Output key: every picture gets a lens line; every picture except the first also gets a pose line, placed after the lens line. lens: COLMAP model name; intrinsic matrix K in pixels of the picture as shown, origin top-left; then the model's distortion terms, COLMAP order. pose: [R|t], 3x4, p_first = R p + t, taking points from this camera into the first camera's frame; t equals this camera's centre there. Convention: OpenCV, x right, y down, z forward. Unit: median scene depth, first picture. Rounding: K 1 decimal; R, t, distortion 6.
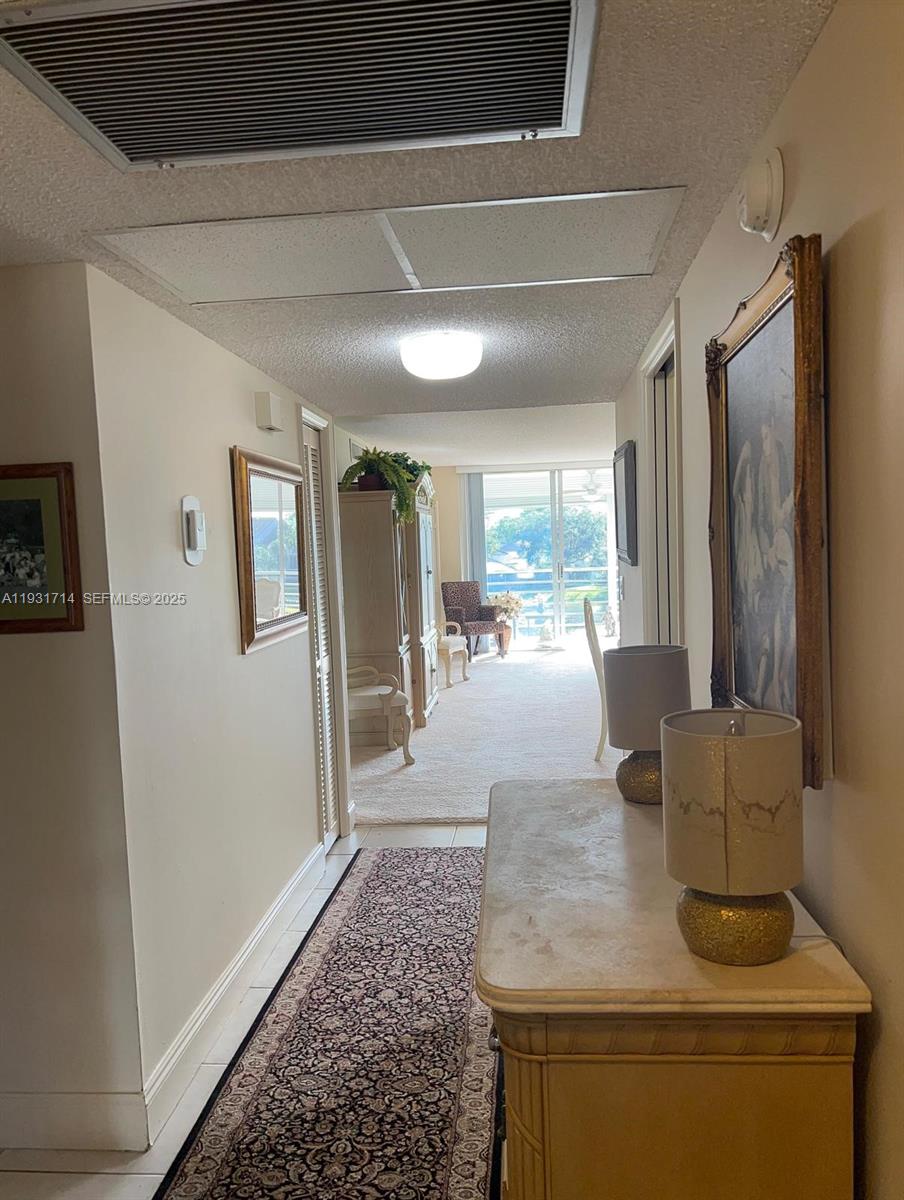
lens RADIAL K [[922.4, 0, 469.8], [0, 922.4, 604.6], [0, 0, 1]] dist [0.293259, -0.073267]
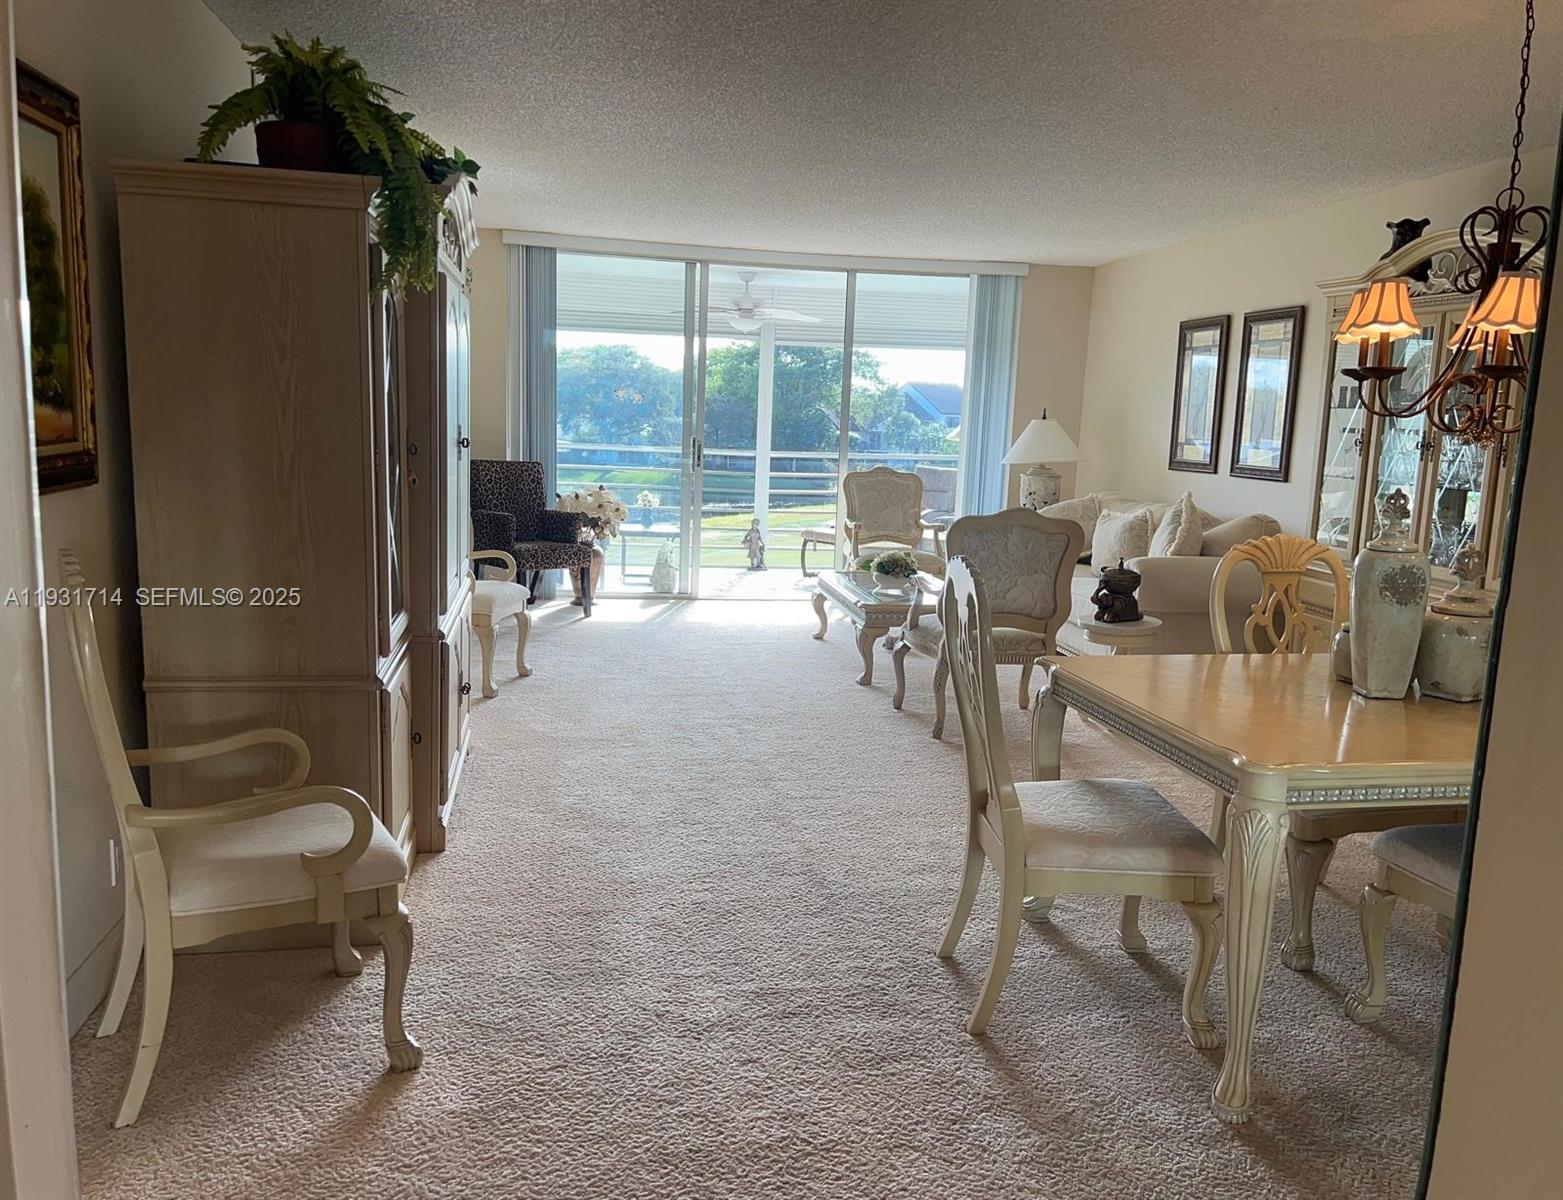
lens RADIAL K [[1200.5, 0, 779.3], [0, 1200.5, 595.3], [0, 0, 1]] dist [0.147922, -0.266724]
pose [[0.968466, 0.037184, 0.246356, -0.043244], [-0.058393, 0.995135, 0.079352, -0.021318], [-0.242207, -0.091235, 0.965925, 0.516324]]
